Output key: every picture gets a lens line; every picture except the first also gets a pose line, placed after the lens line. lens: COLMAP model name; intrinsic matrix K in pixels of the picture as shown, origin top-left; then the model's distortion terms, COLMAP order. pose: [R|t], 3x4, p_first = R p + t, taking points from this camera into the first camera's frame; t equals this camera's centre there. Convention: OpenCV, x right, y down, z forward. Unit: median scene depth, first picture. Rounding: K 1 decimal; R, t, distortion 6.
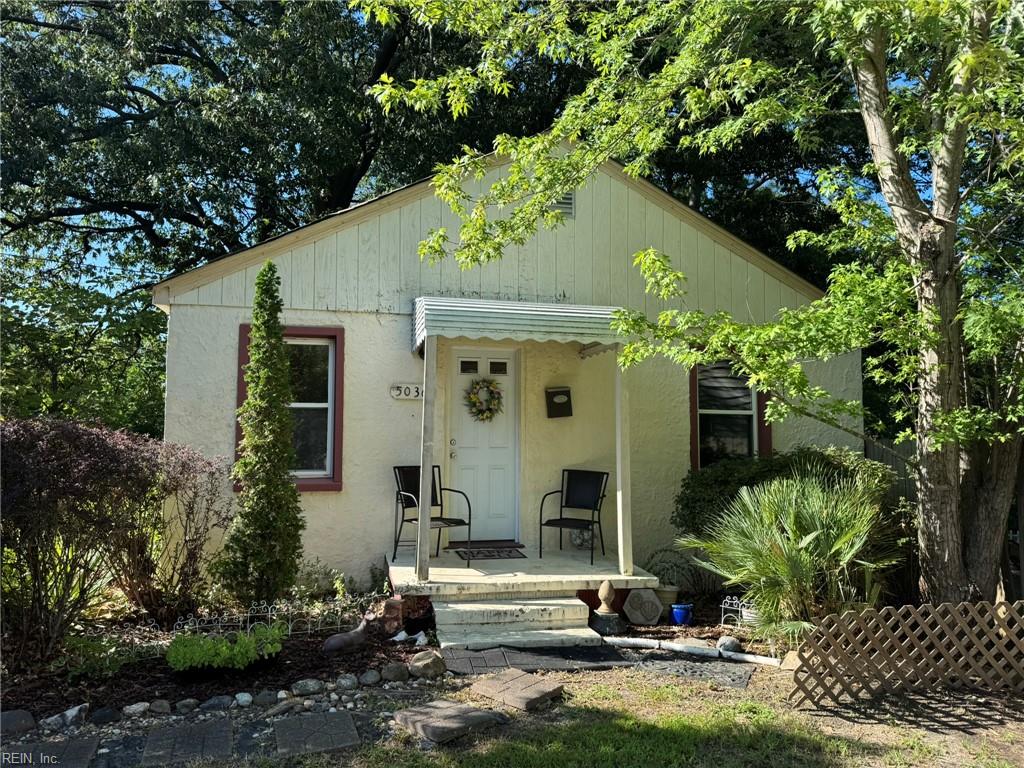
lens RADIAL K [[719.7, 0, 511.5], [0, 719.7, 383.4], [0, 0, 1]] dist [-0.004164, -0.004239]
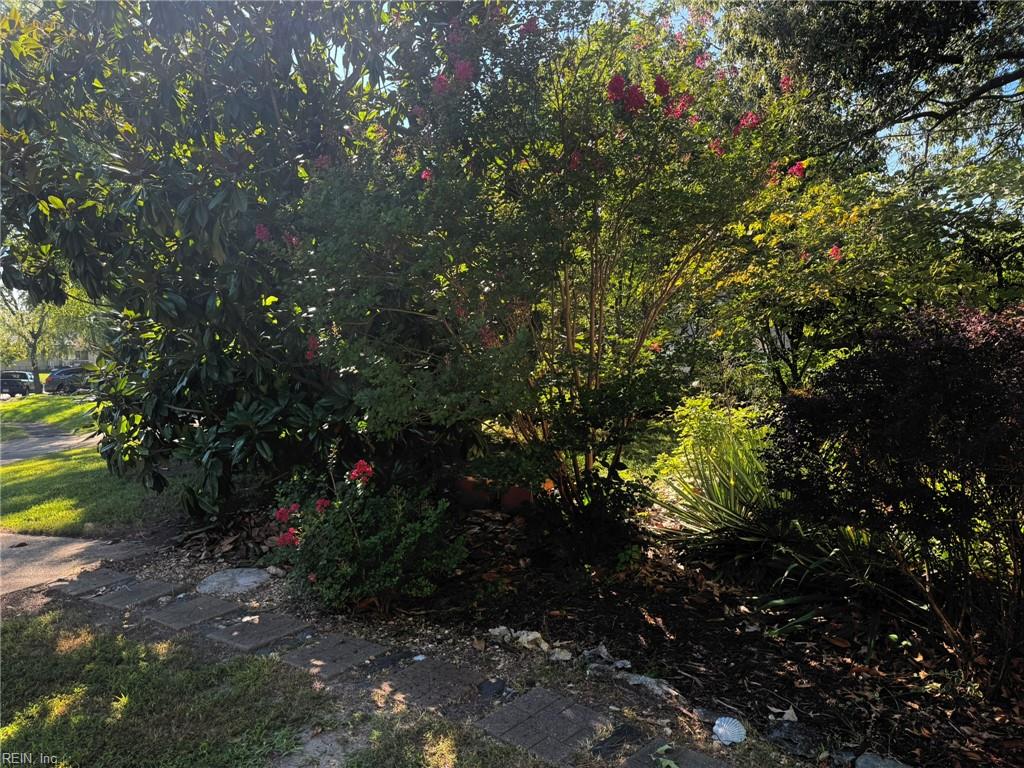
lens RADIAL K [[719.7, 0, 511.5], [0, 719.7, 384.3], [0, 0, 1]] dist [-0.004164, -0.004239]
pose [[0.411219, 0.028840, -0.911080, -0.080473], [0.083582, 0.994096, 0.069193, 0.009175], [0.907696, -0.104603, 0.406381, 0.102687]]
